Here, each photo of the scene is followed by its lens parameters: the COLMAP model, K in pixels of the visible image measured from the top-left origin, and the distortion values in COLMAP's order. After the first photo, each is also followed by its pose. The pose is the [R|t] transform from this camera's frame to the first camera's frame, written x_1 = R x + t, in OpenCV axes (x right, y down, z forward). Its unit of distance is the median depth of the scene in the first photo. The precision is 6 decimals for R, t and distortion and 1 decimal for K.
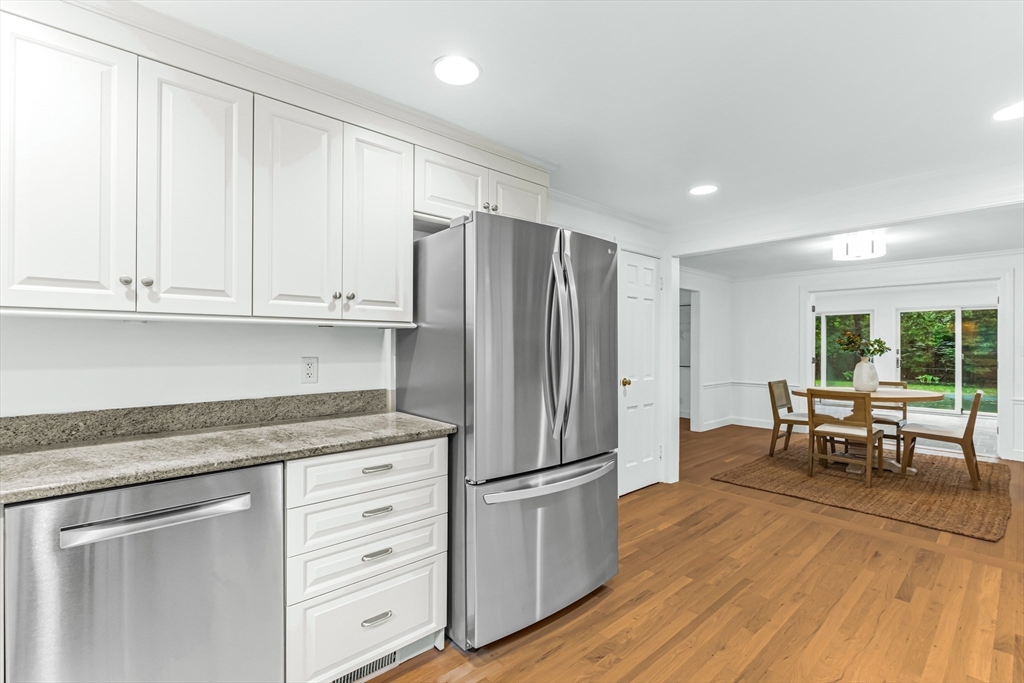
lens RADIAL K [[454.2, 0, 512.0], [0, 454.2, 341.5], [0, 0, 1]] dist [-0.001823, -0.000303]
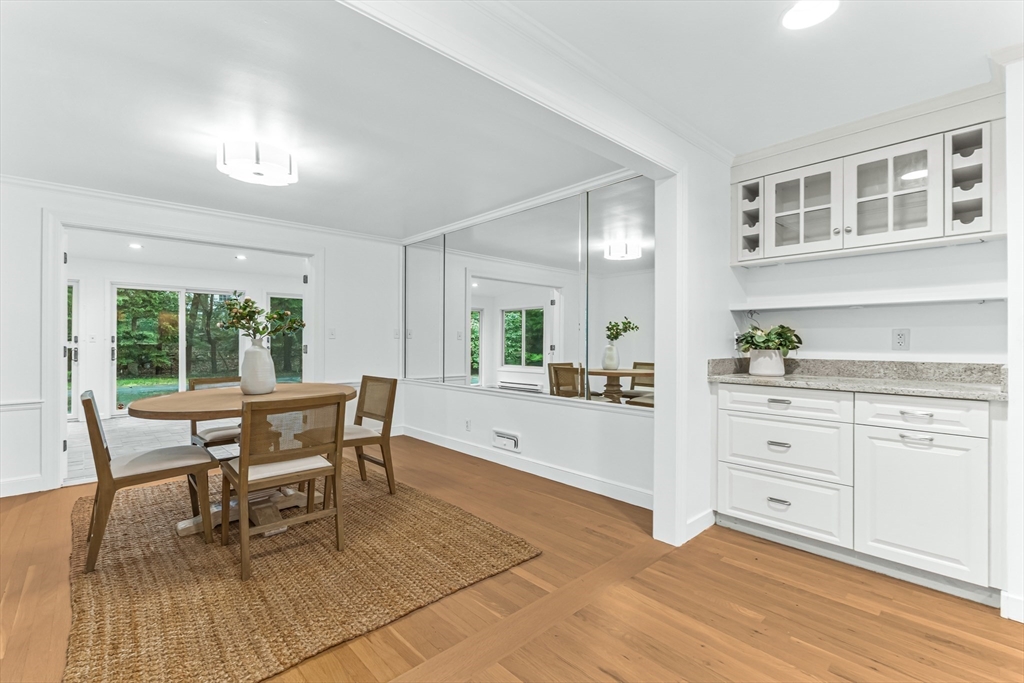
lens RADIAL K [[454.2, 0, 512.0], [0, 454.2, 341.5], [0, 0, 1]] dist [-0.001823, -0.000303]
pose [[-0.023898, -0.007238, 0.999688, 0.190987], [-0.008307, 0.999941, 0.007041, 0.038862], [-0.999680, -0.008136, -0.023956, 0.890438]]
